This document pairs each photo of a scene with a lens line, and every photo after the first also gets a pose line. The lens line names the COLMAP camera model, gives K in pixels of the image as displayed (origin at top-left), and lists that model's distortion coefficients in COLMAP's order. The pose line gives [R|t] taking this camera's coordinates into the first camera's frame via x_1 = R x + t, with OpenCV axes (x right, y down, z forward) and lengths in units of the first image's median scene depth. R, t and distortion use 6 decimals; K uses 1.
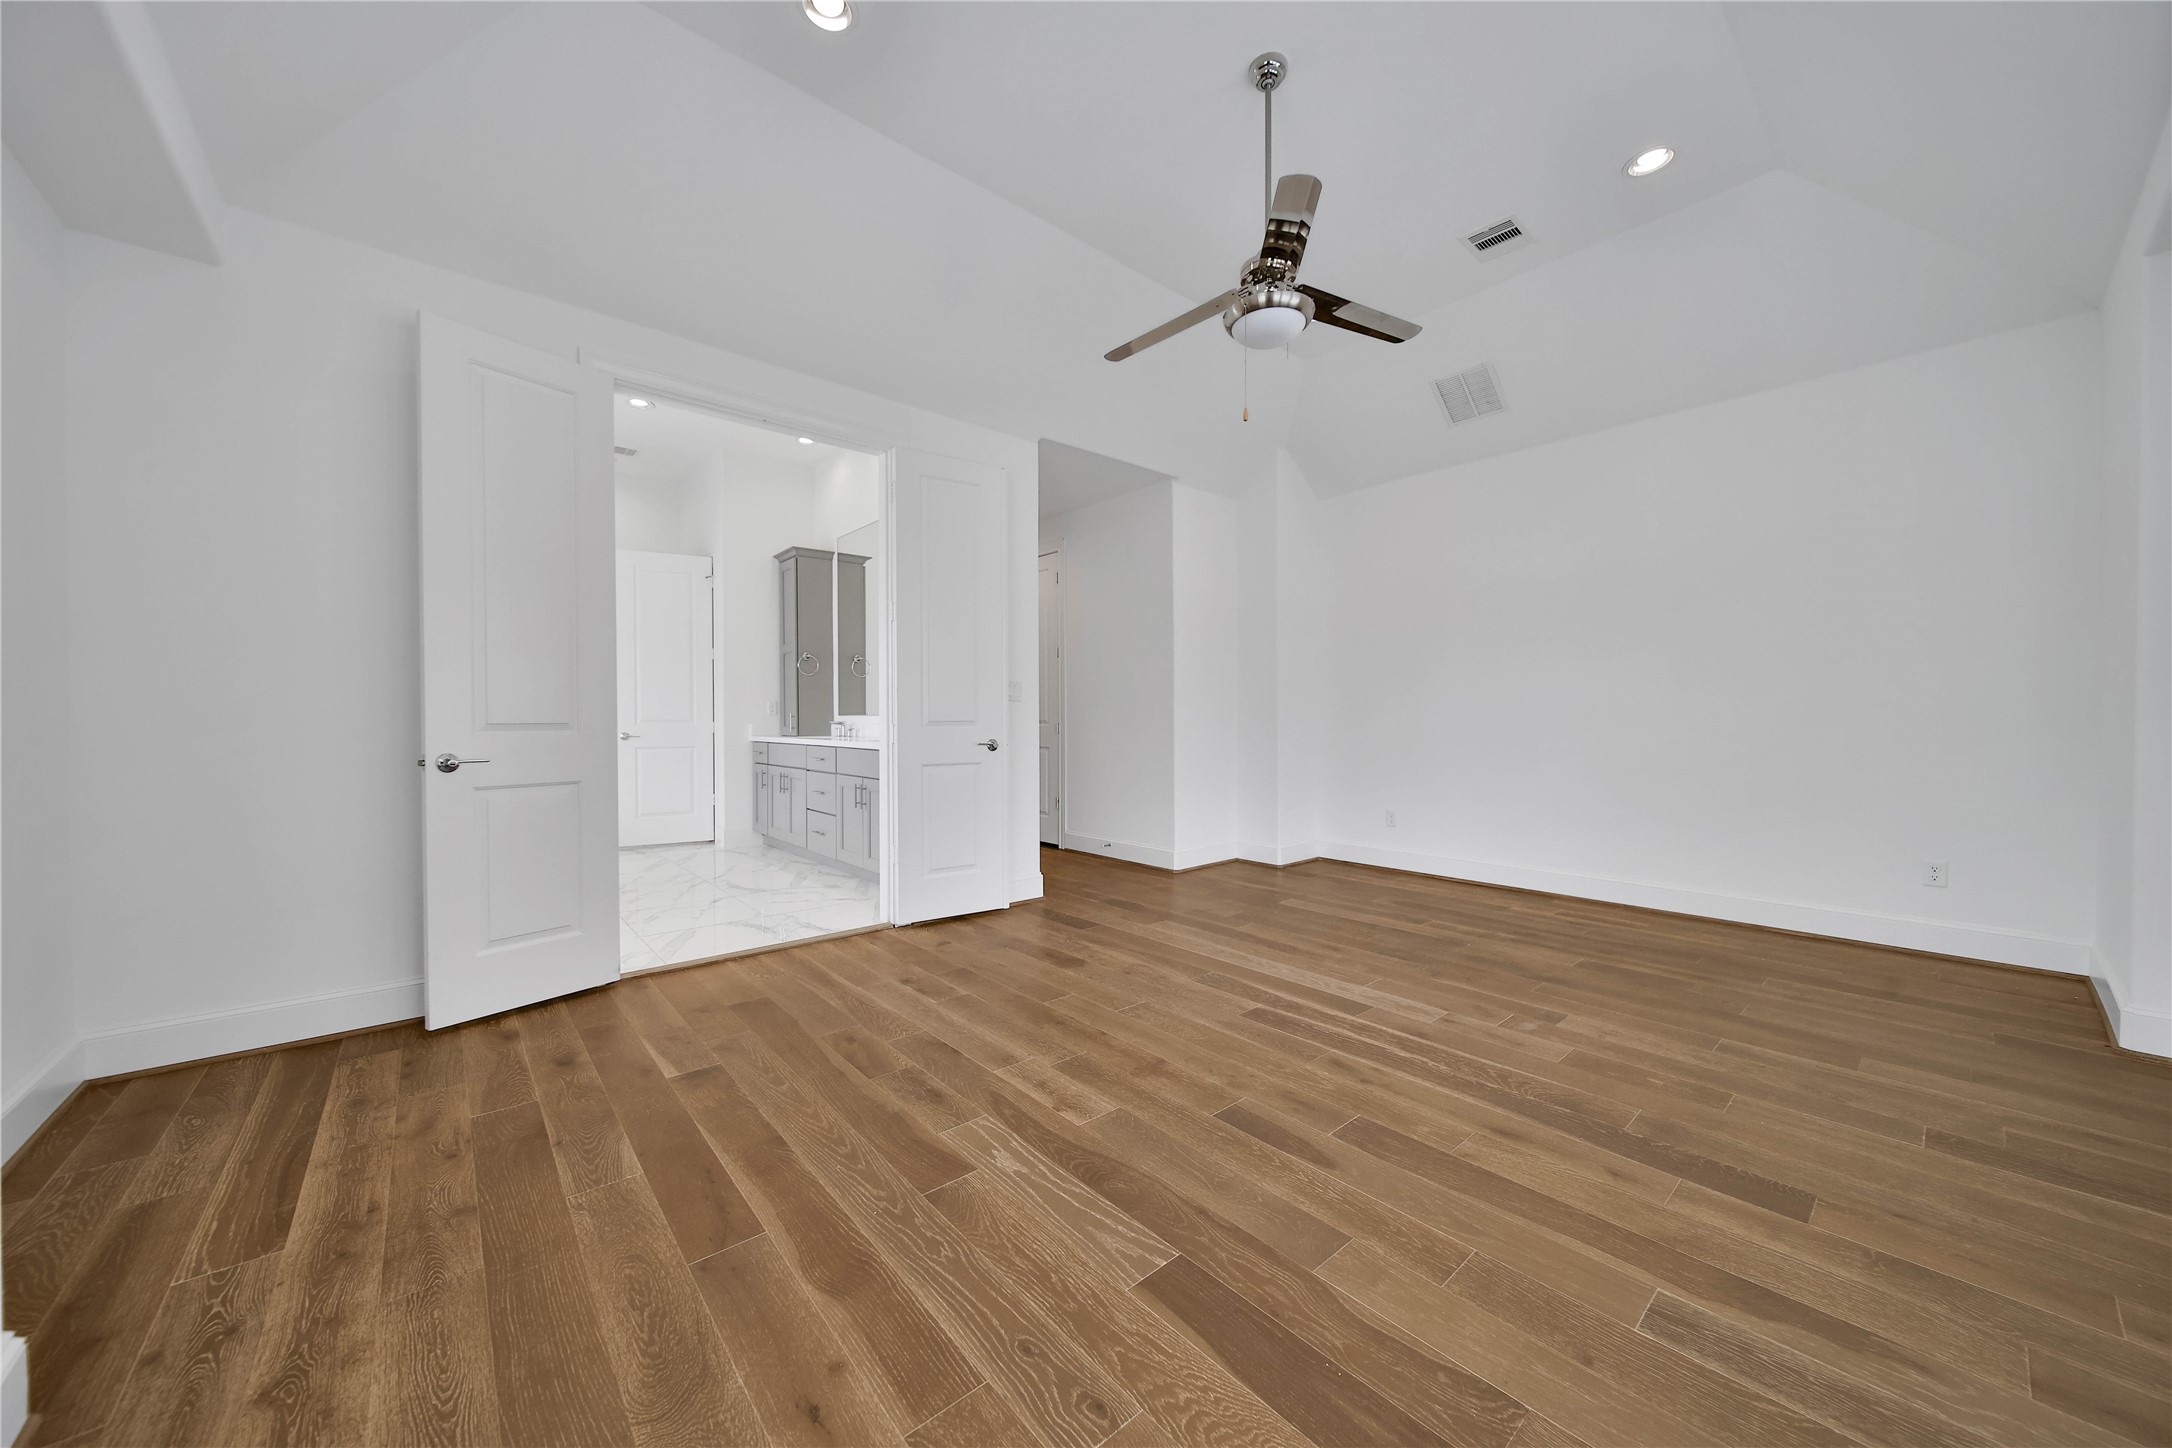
lens RADIAL K [[758.9, 0, 1083.6], [0, 758.9, 723.2], [0, 0, 1]] dist [-0.001092, -0.000149]
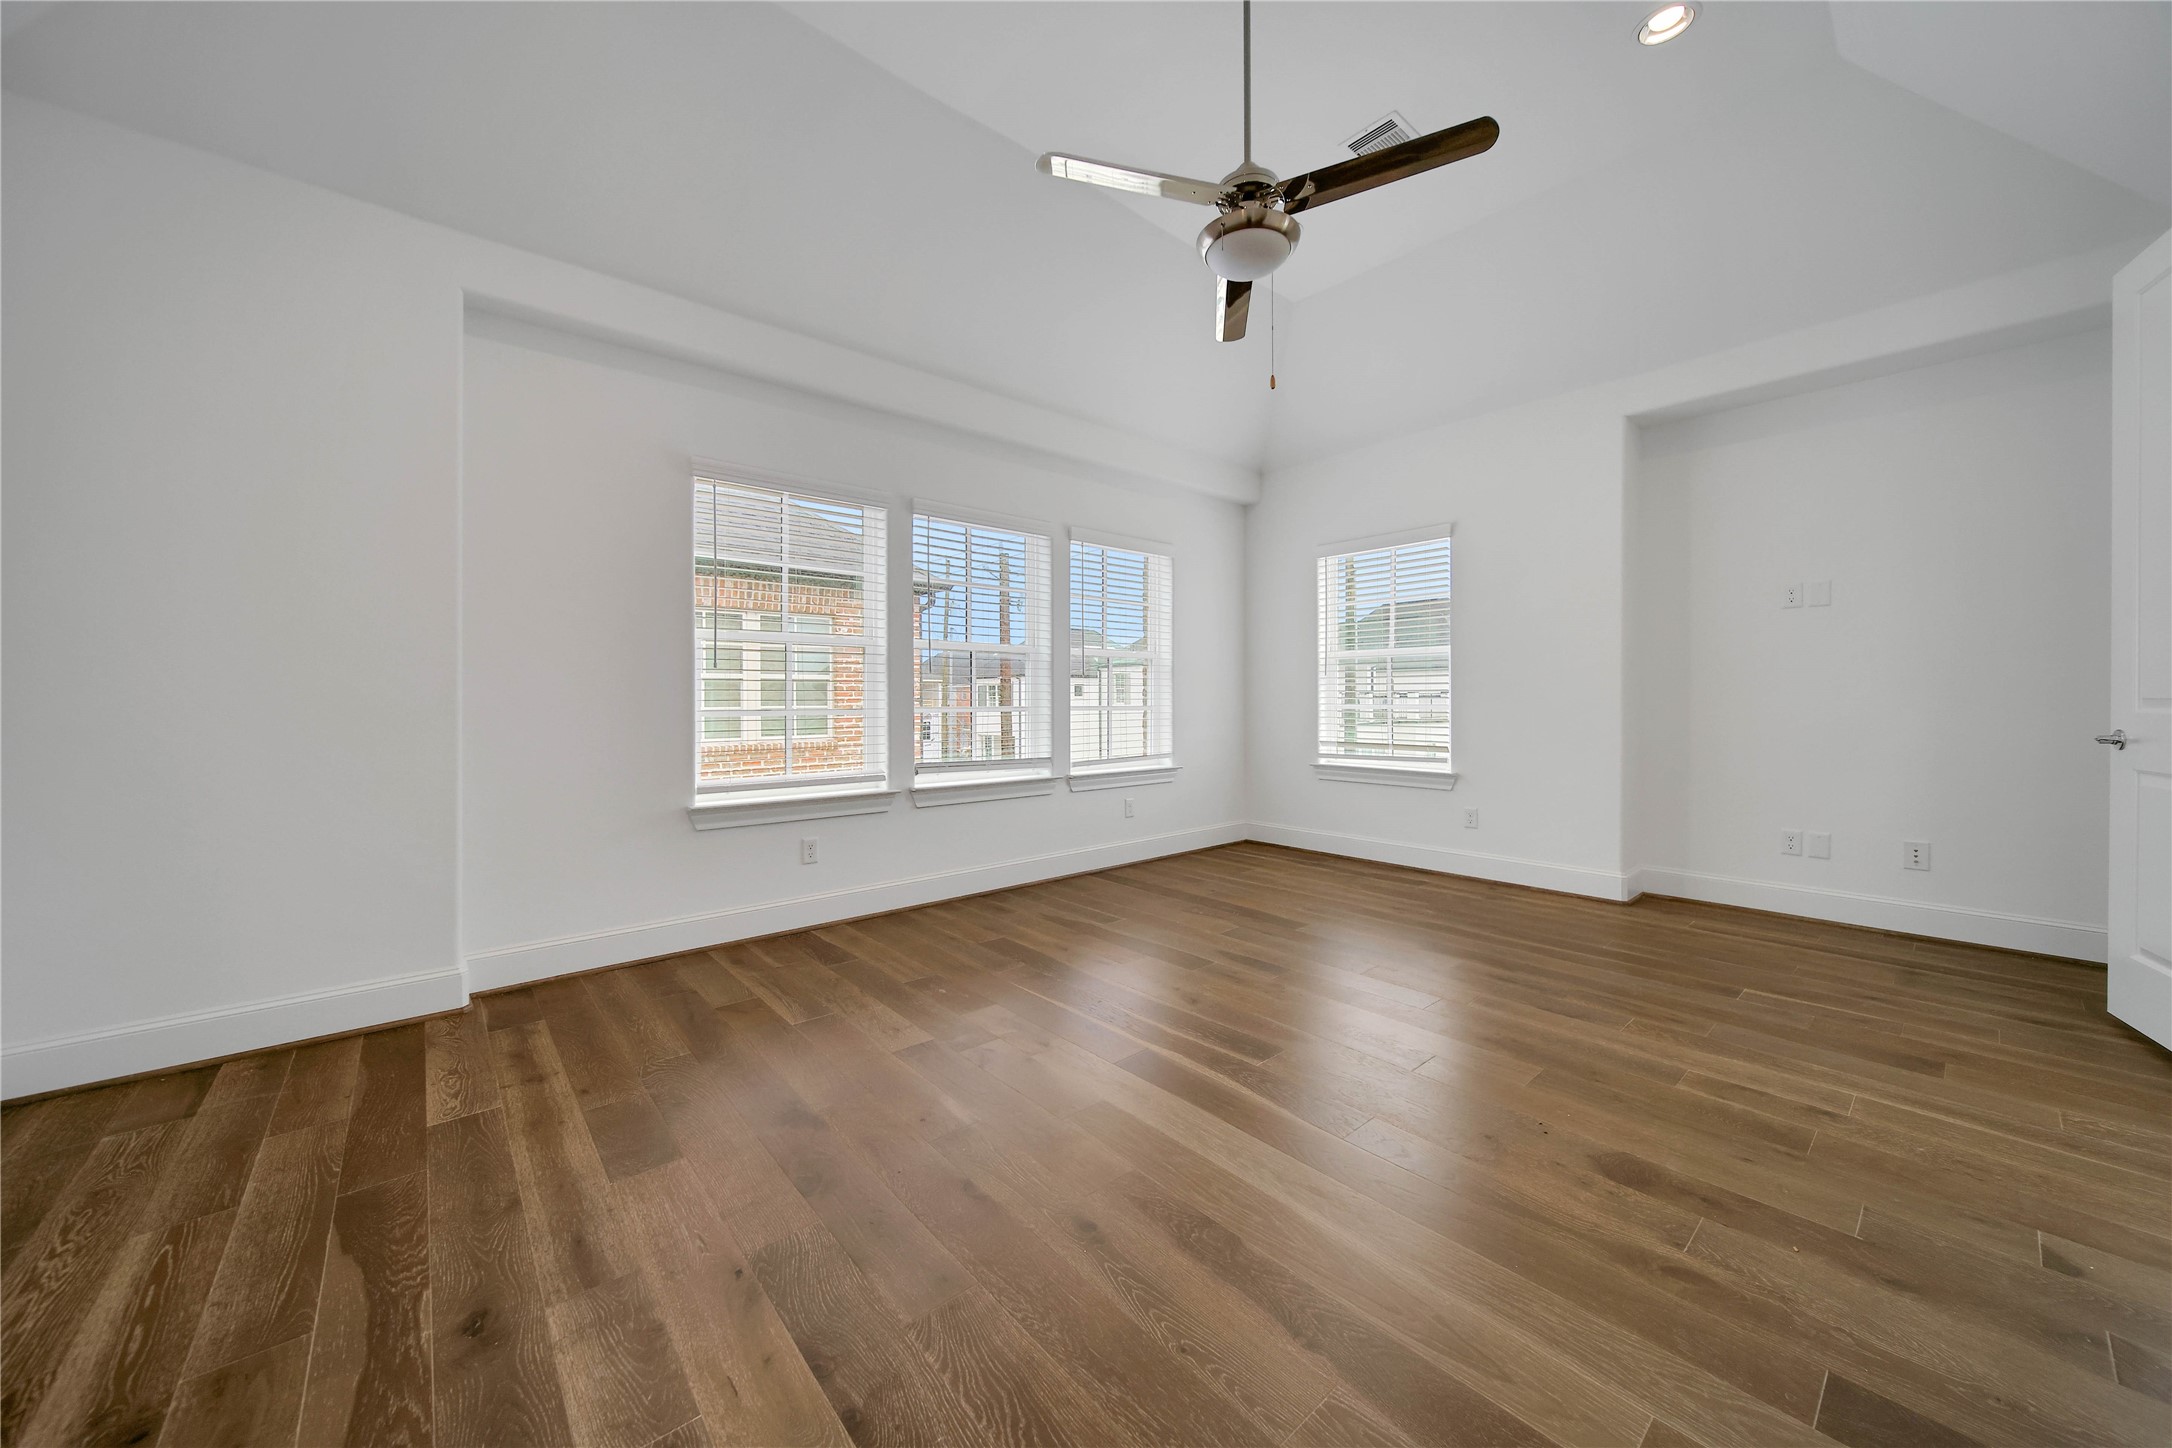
lens RADIAL K [[773.5, 0, 1075.6], [0, 773.5, 725.5], [0, 0, 1]] dist [-0.001214, -0.000152]
pose [[-0.999951, 0.005941, 0.007884, 0.473906], [0.006273, 0.999065, 0.042778, -0.014911], [-0.007622, 0.042826, -0.999053, 2.040517]]
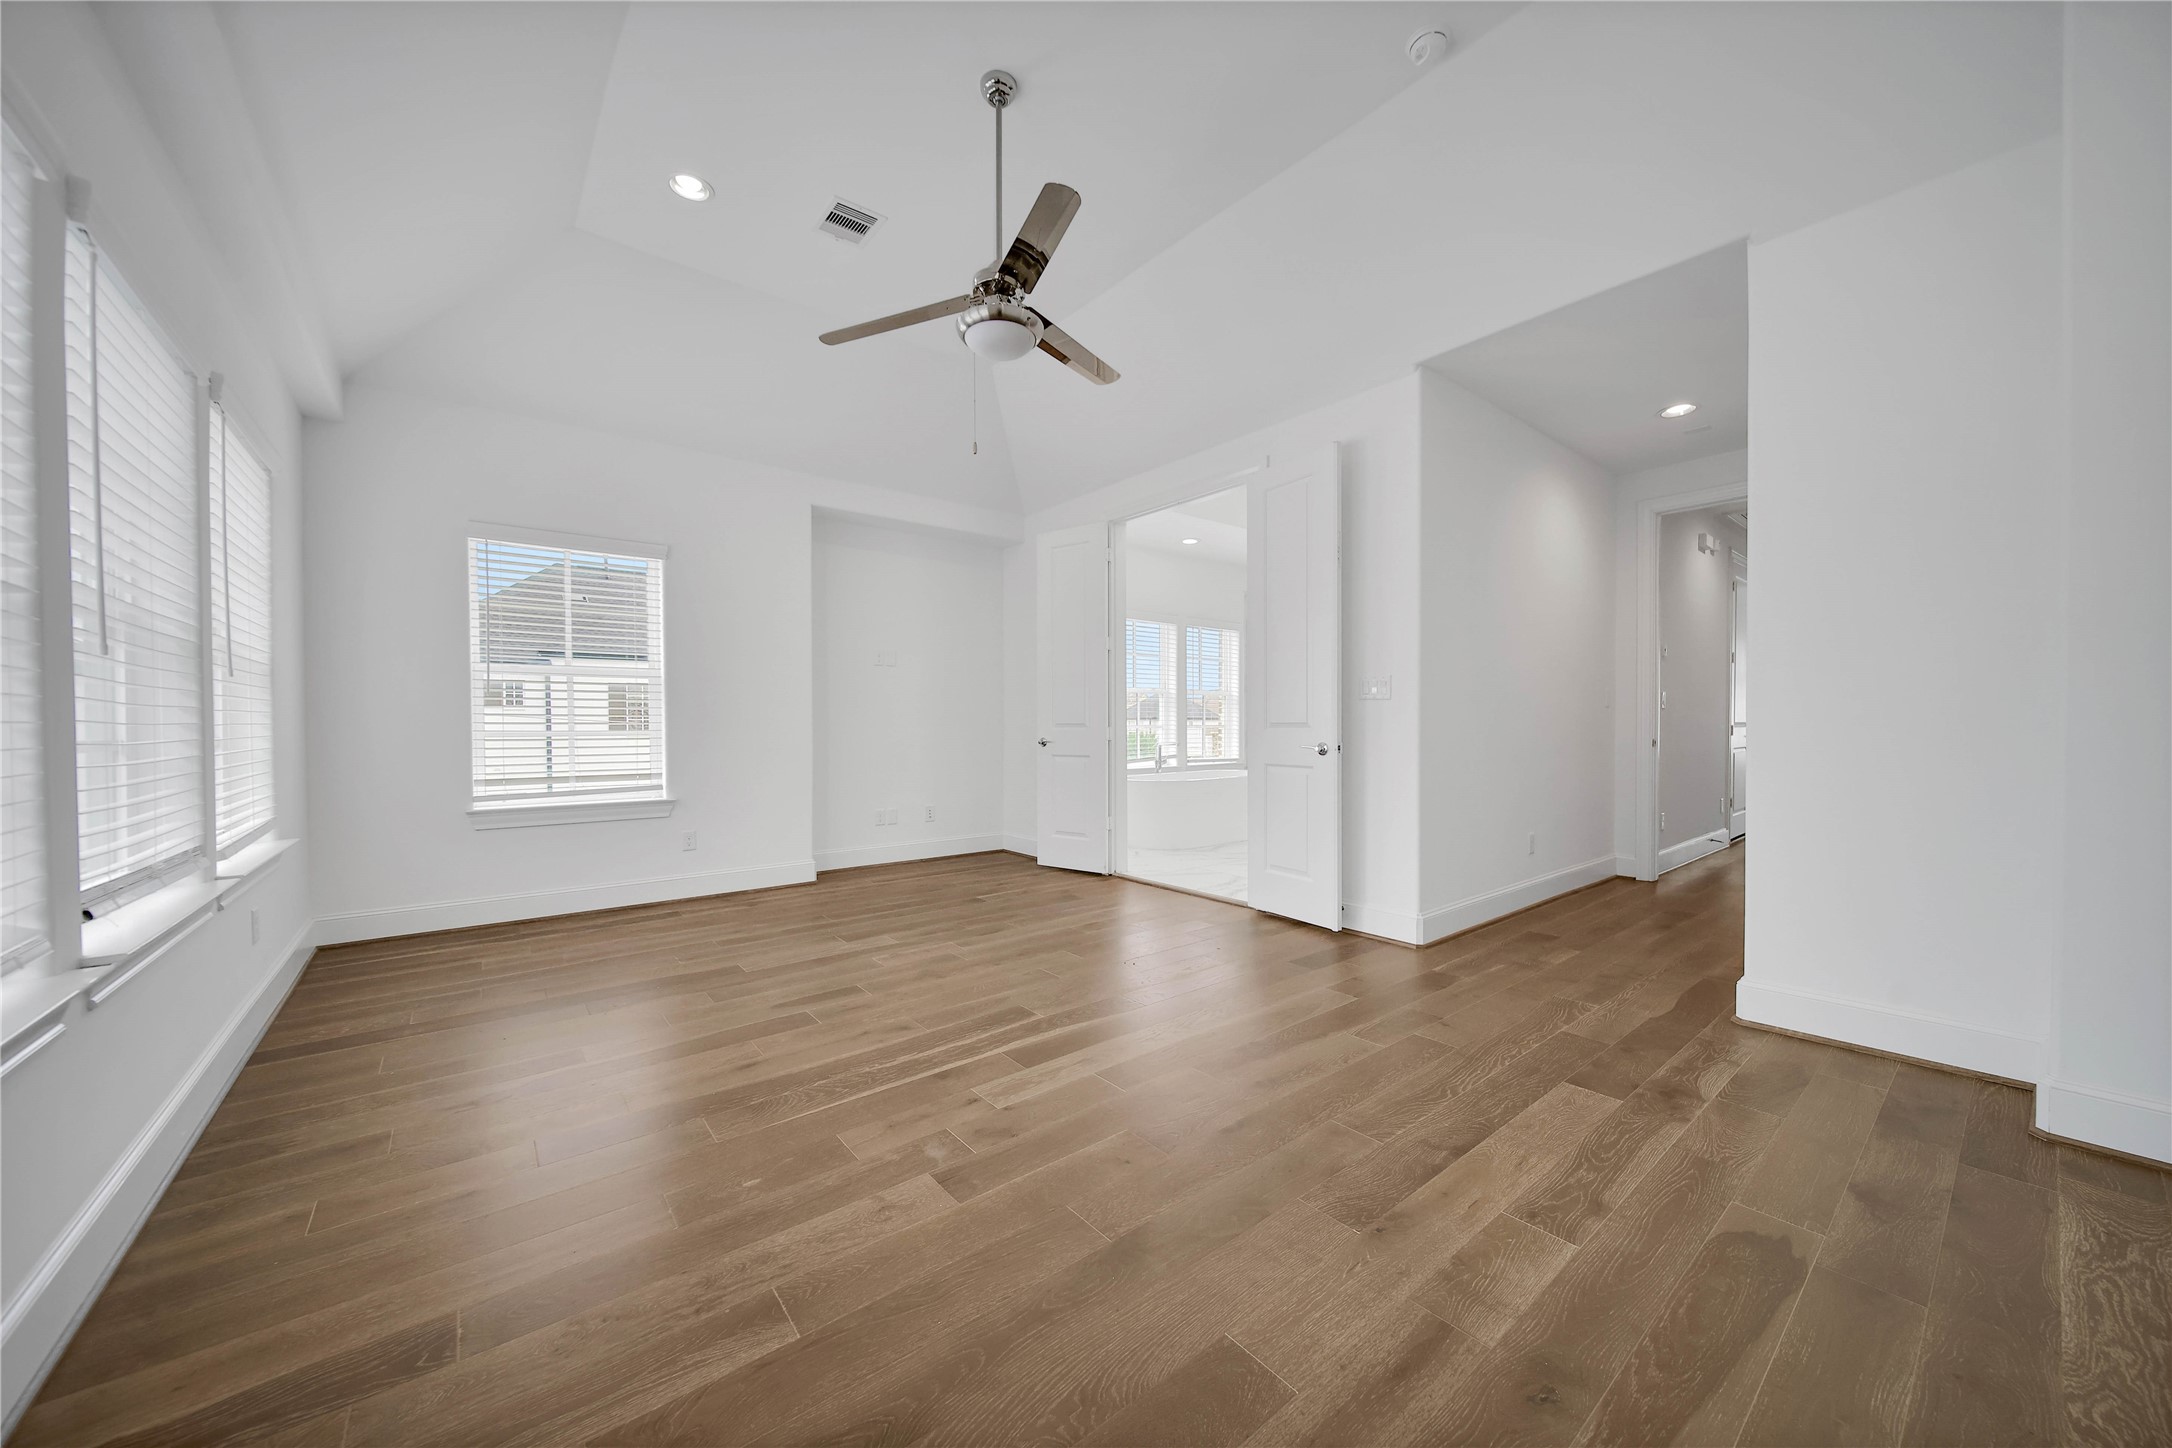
lens RADIAL K [[777.6, 0, 1087.6], [0, 777.6, 756.2], [0, 0, 1]] dist [0.001043, 0.000097]
pose [[-0.030877, 0.045466, -0.998489, 1.388054], [-0.005862, 0.998939, 0.045668, -0.008580], [0.999506, 0.007263, -0.030578, 1.242970]]
